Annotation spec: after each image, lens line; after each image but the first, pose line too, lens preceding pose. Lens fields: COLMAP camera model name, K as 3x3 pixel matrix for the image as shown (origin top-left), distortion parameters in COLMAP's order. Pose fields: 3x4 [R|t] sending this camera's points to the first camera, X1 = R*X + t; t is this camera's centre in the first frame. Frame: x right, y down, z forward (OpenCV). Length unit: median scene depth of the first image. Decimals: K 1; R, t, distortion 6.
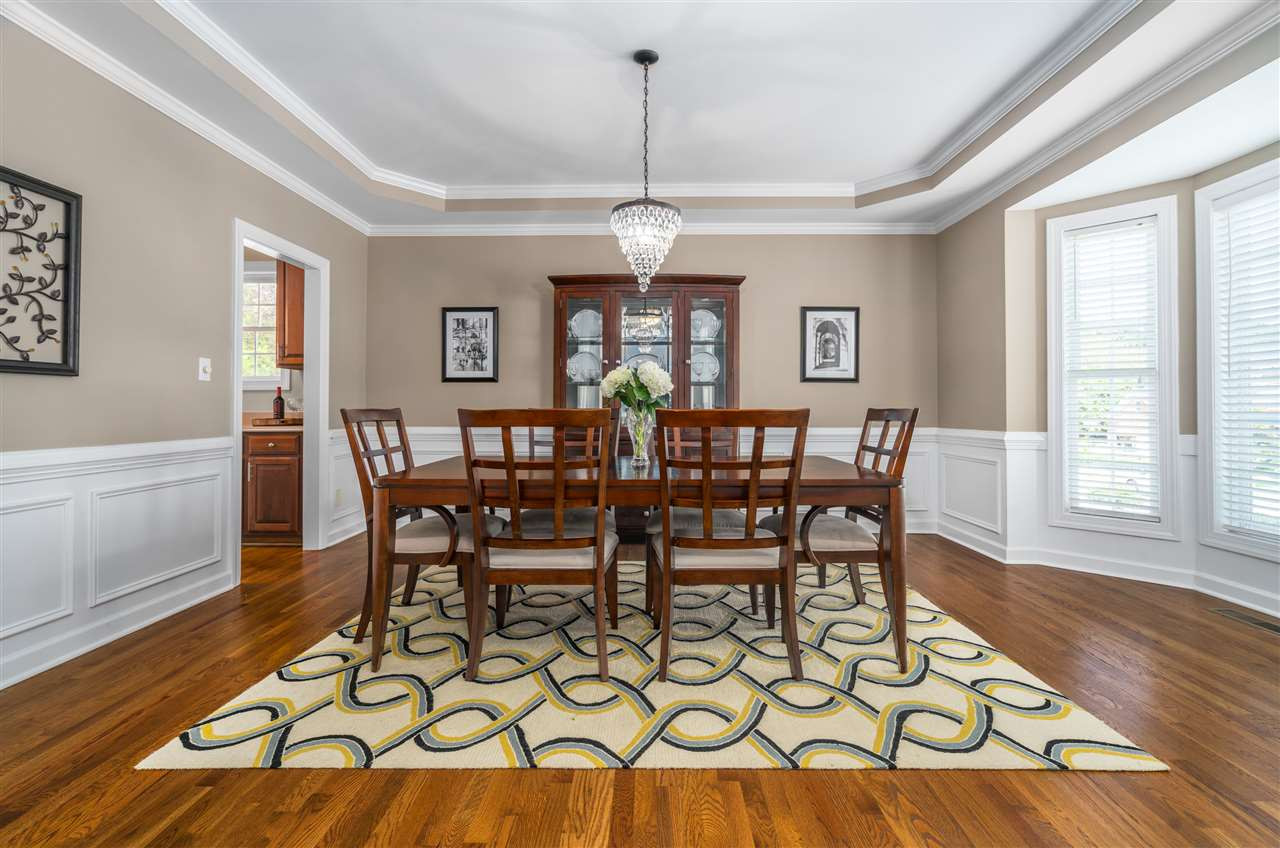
lens RADIAL K [[584.3, 0, 643.4], [0, 584.3, 405.3], [0, 0, 1]] dist [-0.017154, -0.000285]
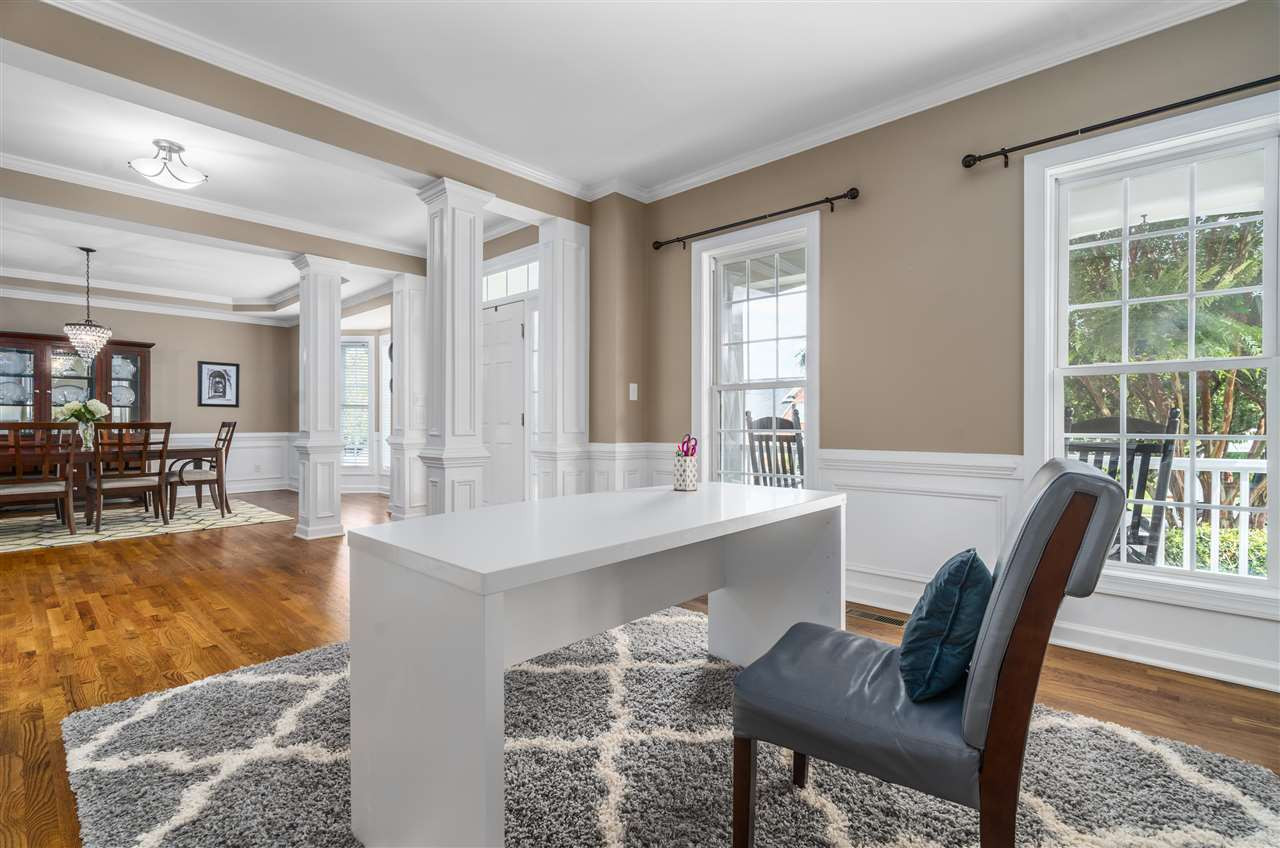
lens RADIAL K [[584.3, 0, 643.4], [0, 584.3, 405.3], [0, 0, 1]] dist [-0.017154, -0.000285]
pose [[0.668917, 0.019843, 0.743073, -0.159127], [0.000191, 0.999639, -0.026866, 0.001488], [-0.743338, 0.018113, 0.668671, -1.598113]]
